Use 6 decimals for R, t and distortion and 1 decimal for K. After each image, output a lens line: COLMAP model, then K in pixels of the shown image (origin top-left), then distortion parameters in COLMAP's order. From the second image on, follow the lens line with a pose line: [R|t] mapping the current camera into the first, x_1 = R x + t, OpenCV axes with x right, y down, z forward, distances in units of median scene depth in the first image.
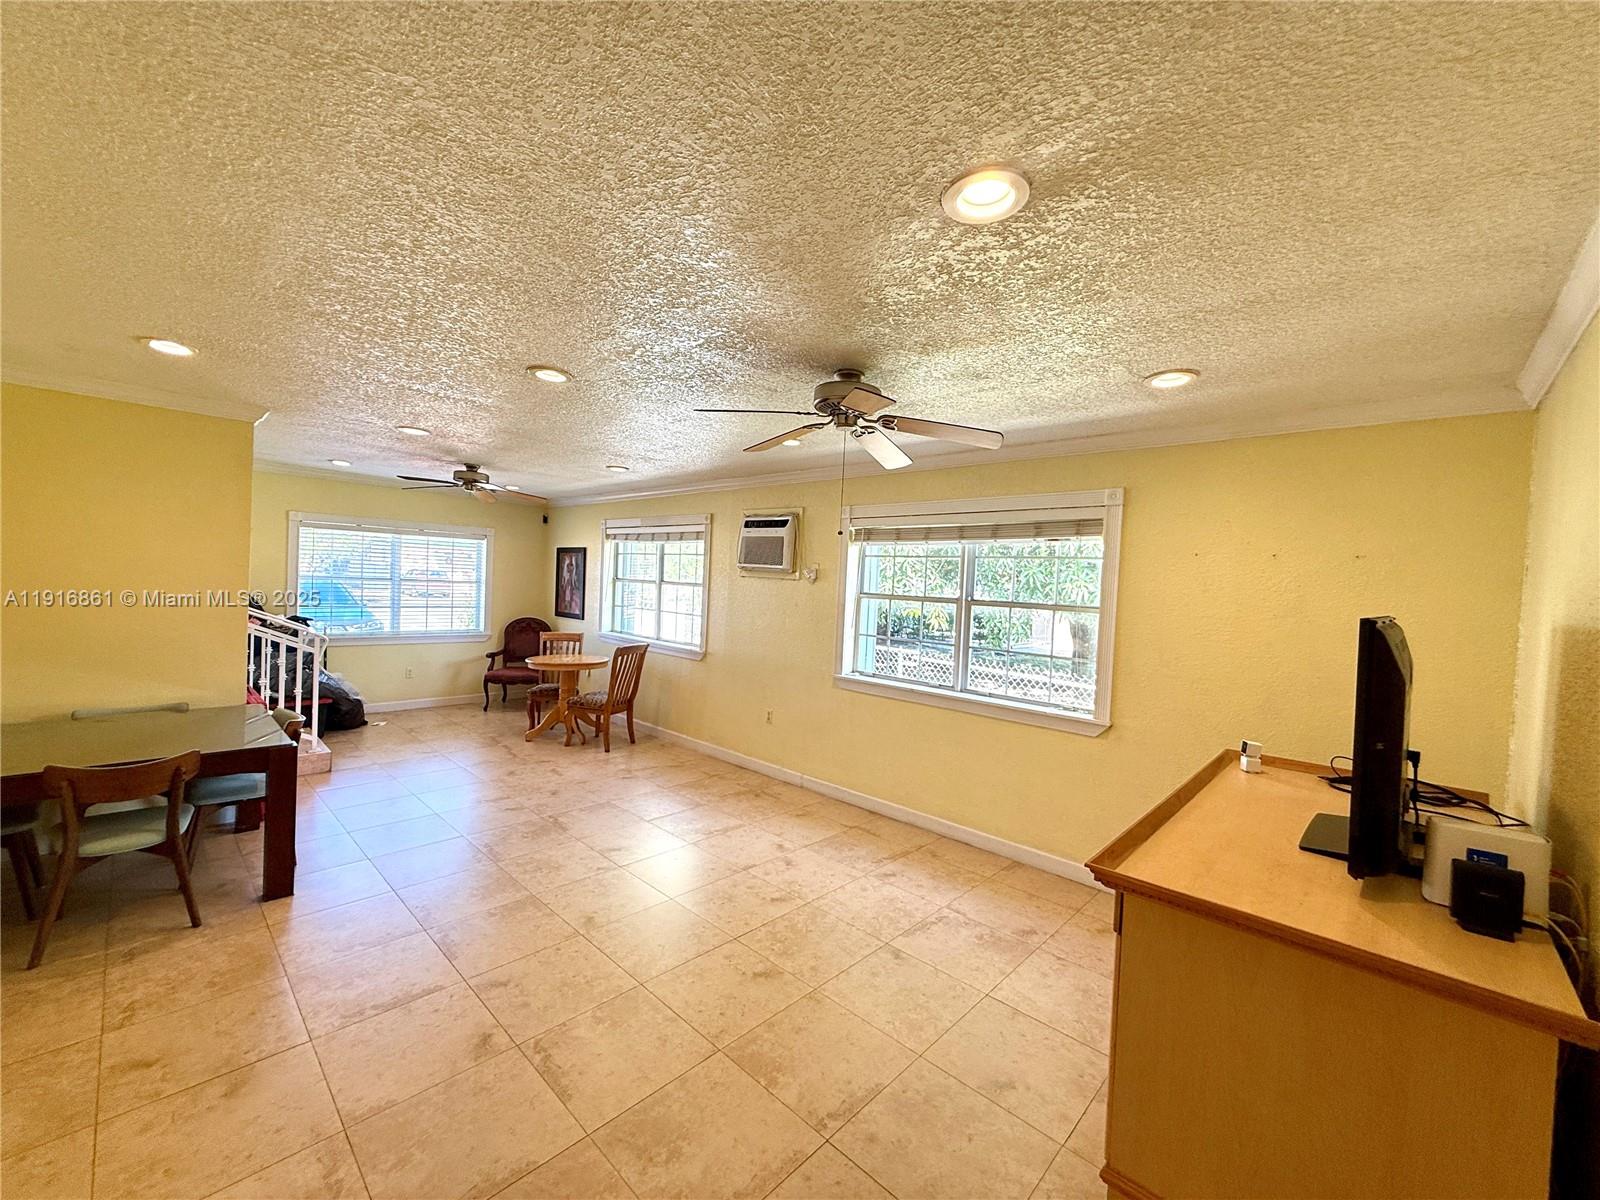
lens RADIAL K [[638.3, 0, 796.3], [0, 638.3, 598.8], [0, 0, 1]] dist [0.000335, 0.000330]
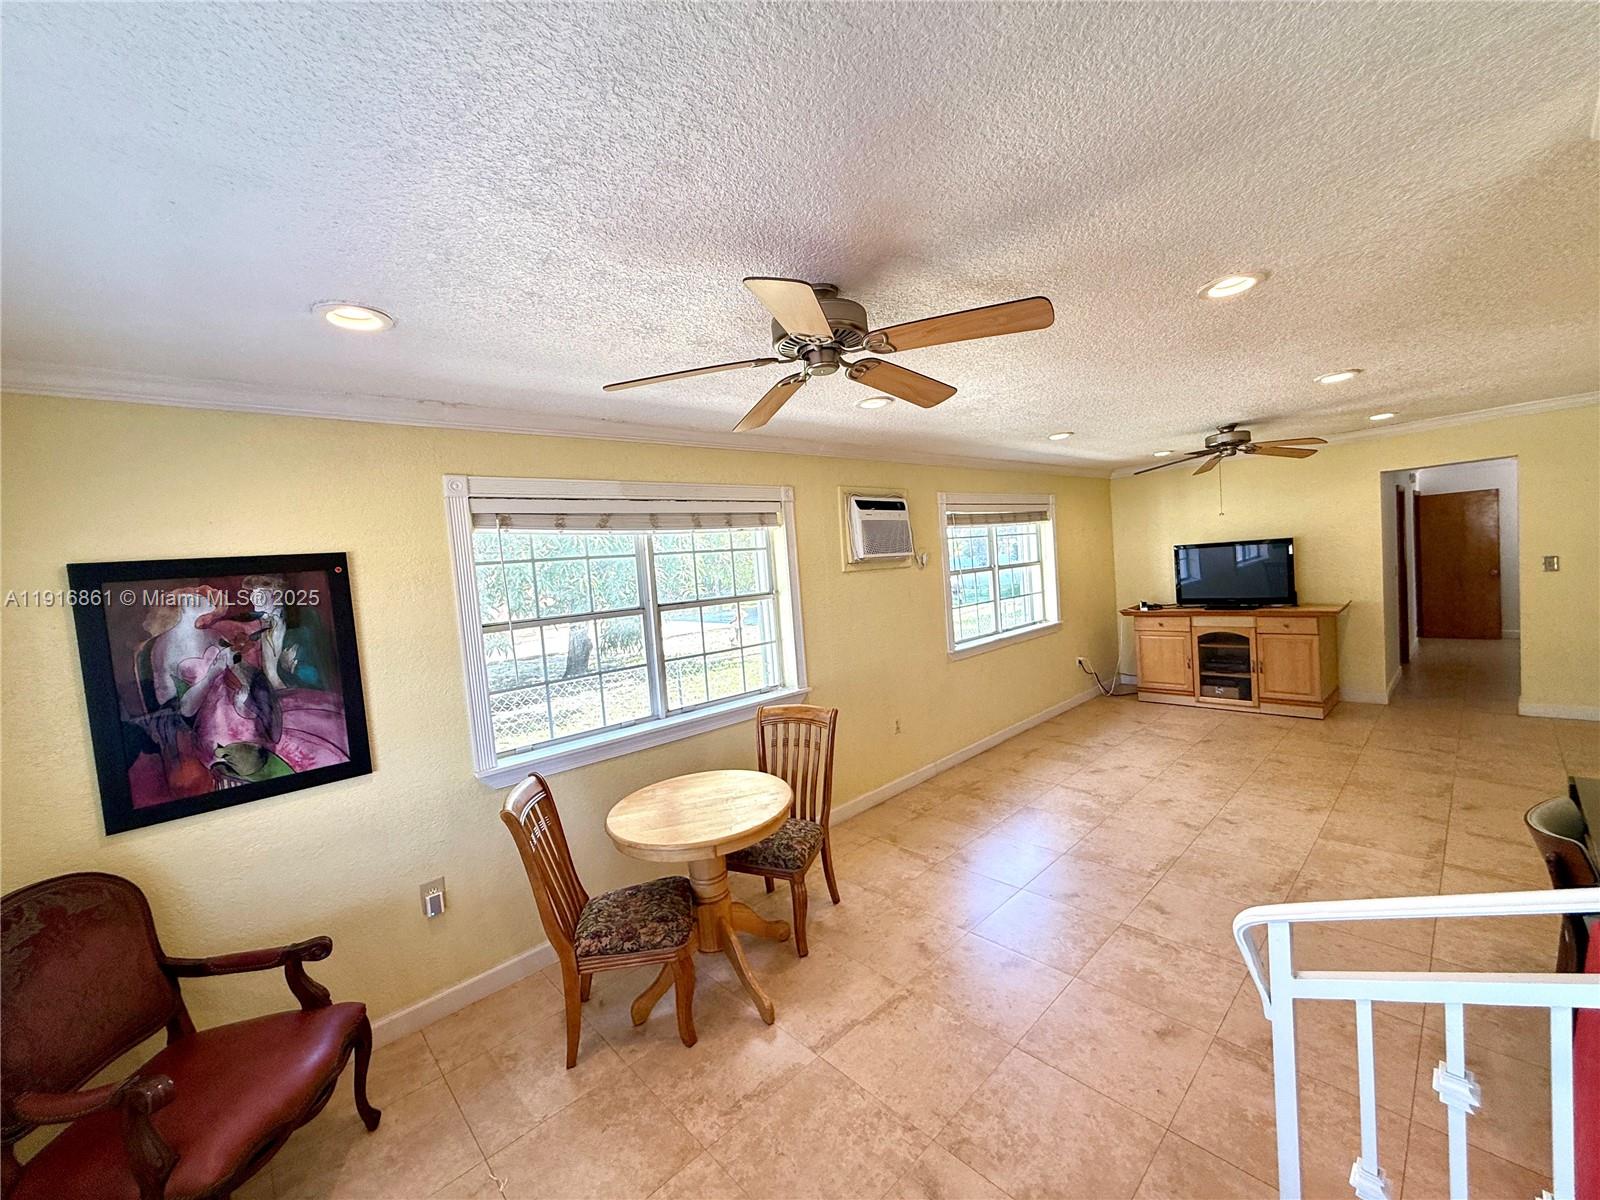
lens RADIAL K [[638.3, 0, 796.3], [0, 638.3, 598.8], [0, 0, 1]] dist [0.000335, 0.000330]
pose [[0.055910, -0.104965, 0.992903, -0.966504], [0.109551, 0.989099, 0.098394, -0.096256], [-0.992408, 0.103272, 0.066799, 1.134578]]
